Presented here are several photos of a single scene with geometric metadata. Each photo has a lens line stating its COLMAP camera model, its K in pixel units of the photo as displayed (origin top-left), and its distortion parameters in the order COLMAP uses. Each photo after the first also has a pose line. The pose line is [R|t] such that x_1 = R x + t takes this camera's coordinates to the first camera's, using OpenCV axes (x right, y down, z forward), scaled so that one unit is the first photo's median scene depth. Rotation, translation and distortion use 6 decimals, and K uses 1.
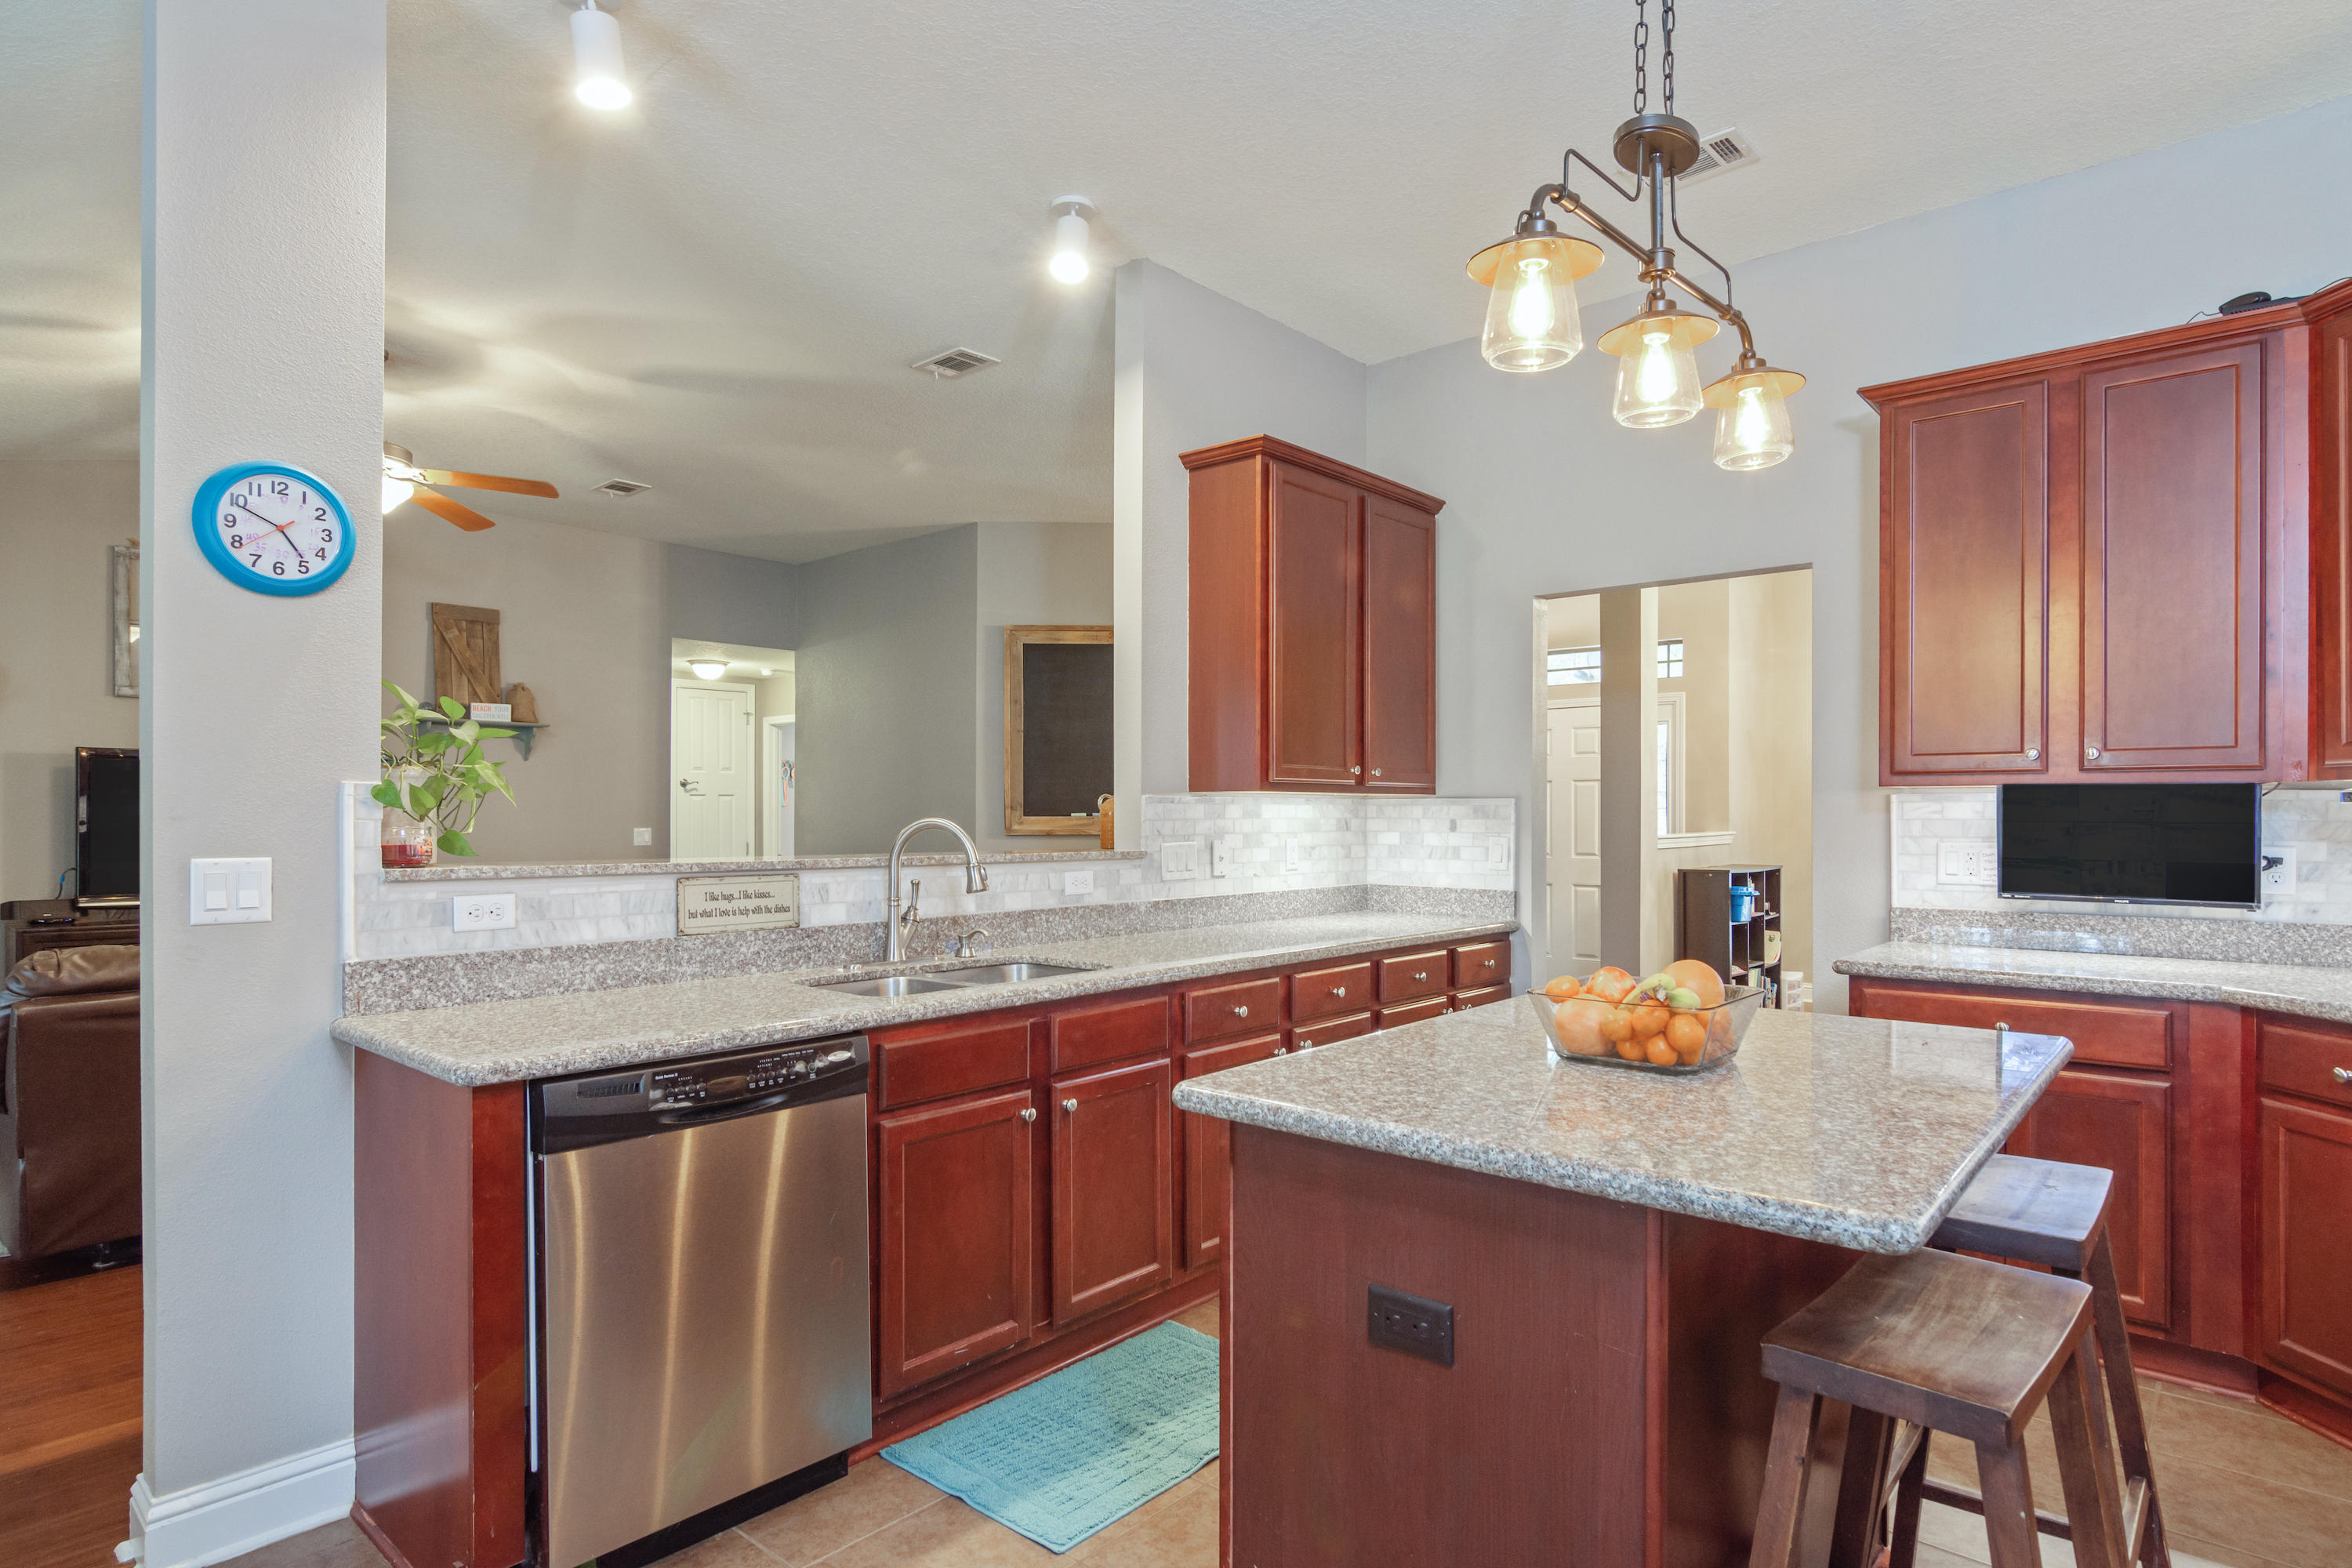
lens RADIAL K [[1242.0, 0, 1178.1], [0, 1242.0, 817.7], [0, 0, 1]] dist [-0.002563, -0.000073]
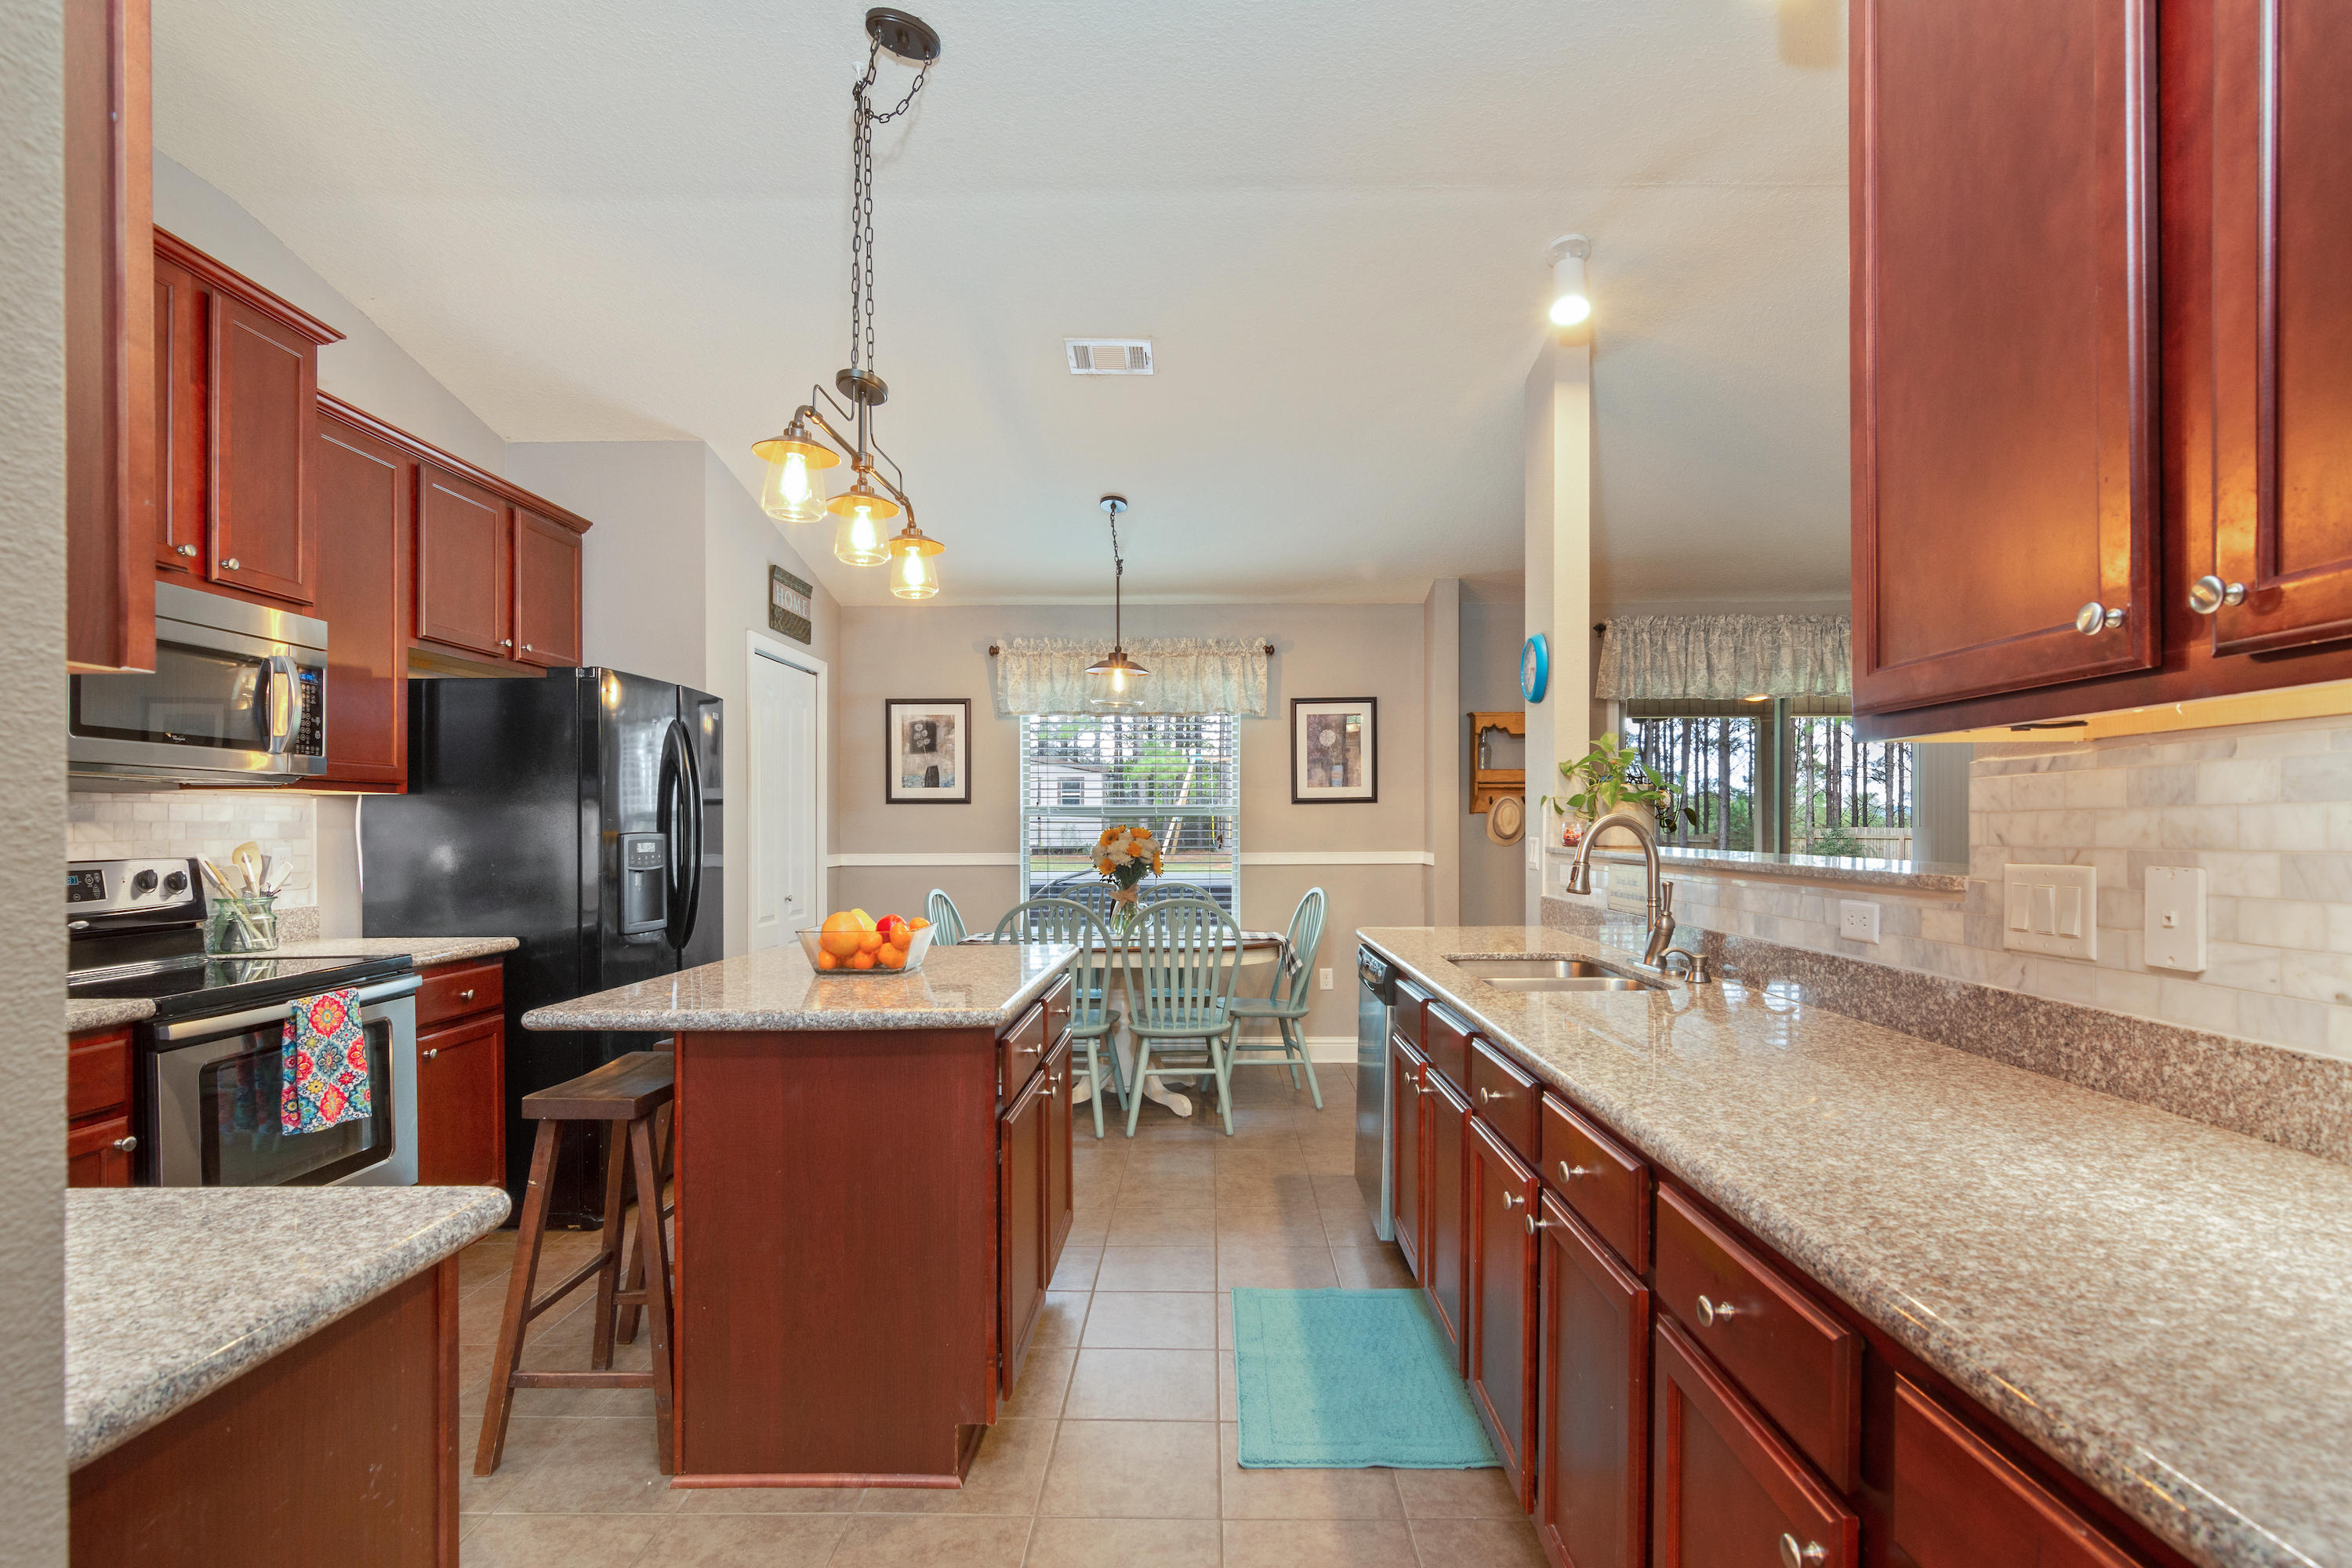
lens RADIAL K [[1157.5, 0, 1191.4], [0, 1157.5, 816.5], [0, 0, 1]] dist [-0.003335, 0.001631]
pose [[-0.753307, 0.000154, -0.657669, 0.593675], [0.005032, 0.999972, -0.005529, 0.005295], [0.657650, -0.007474, -0.753287, 1.384891]]
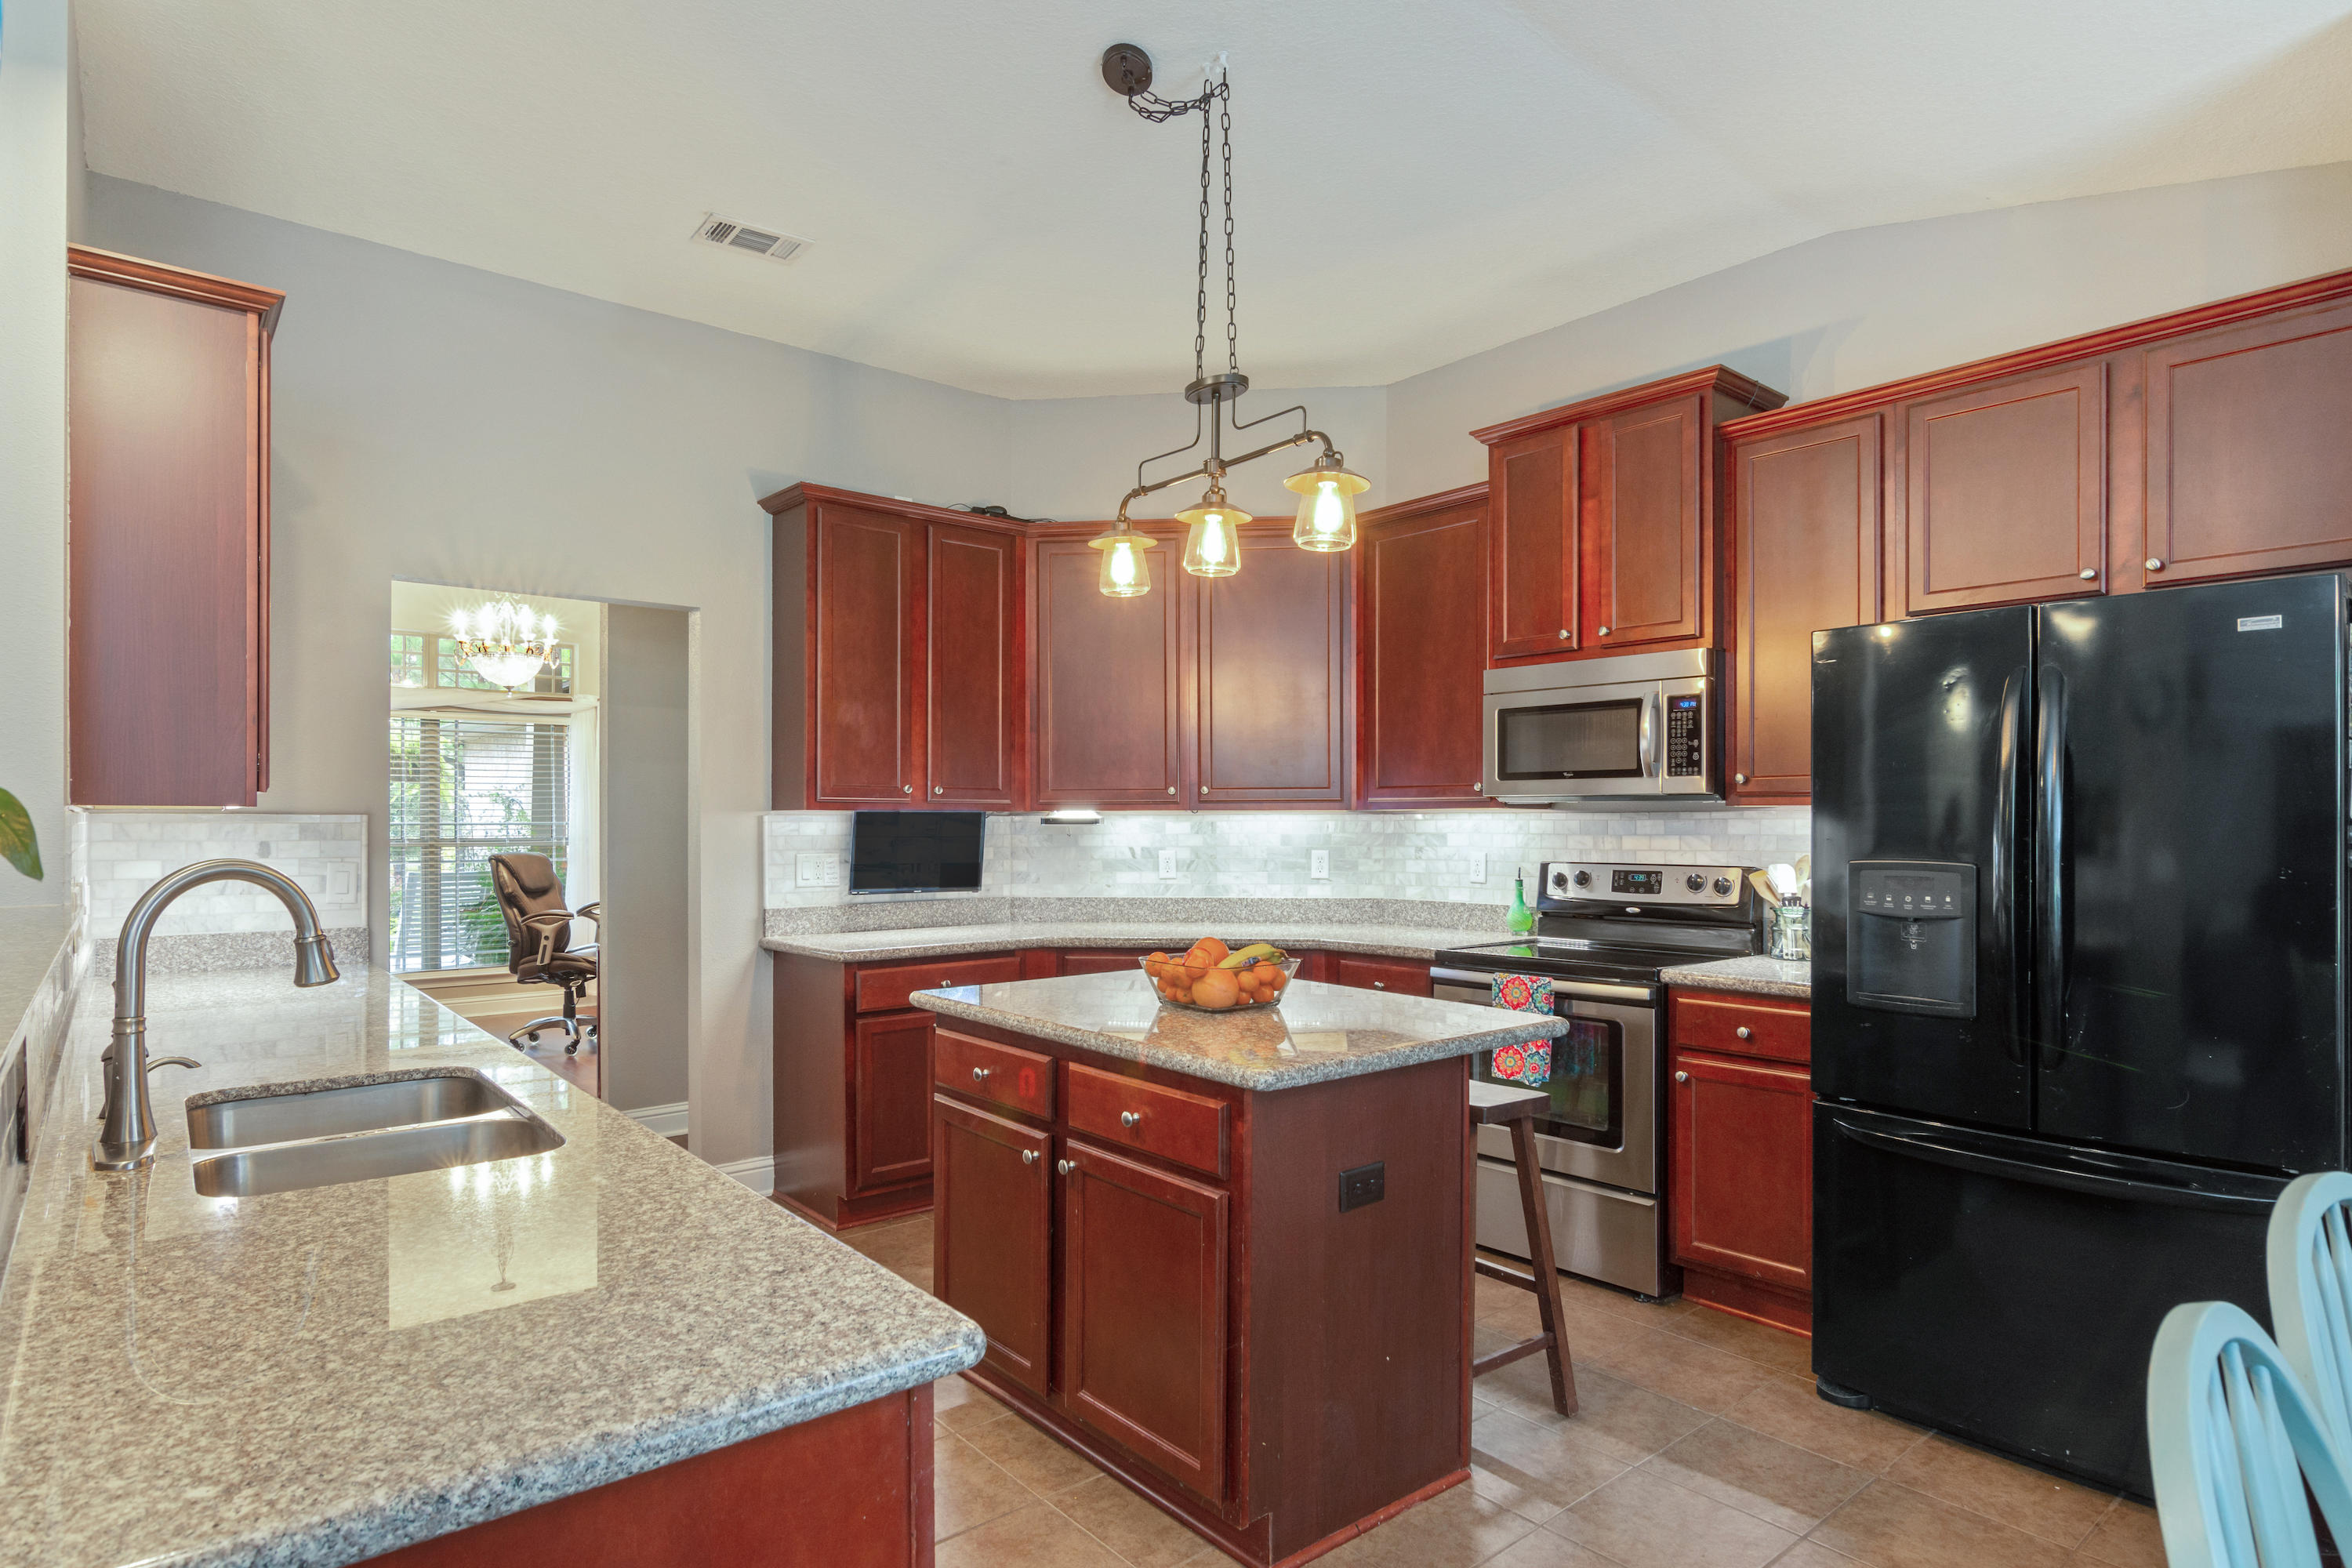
lens RADIAL K [[1242.0, 0, 1178.1], [0, 1242.0, 817.7], [0, 0, 1]] dist [-0.002563, -0.000073]
pose [[0.134764, 0.004175, 0.990869, -0.639377], [0.001239, 0.999990, -0.004382, -0.011979], [-0.990877, 0.001818, 0.134758, 0.503236]]
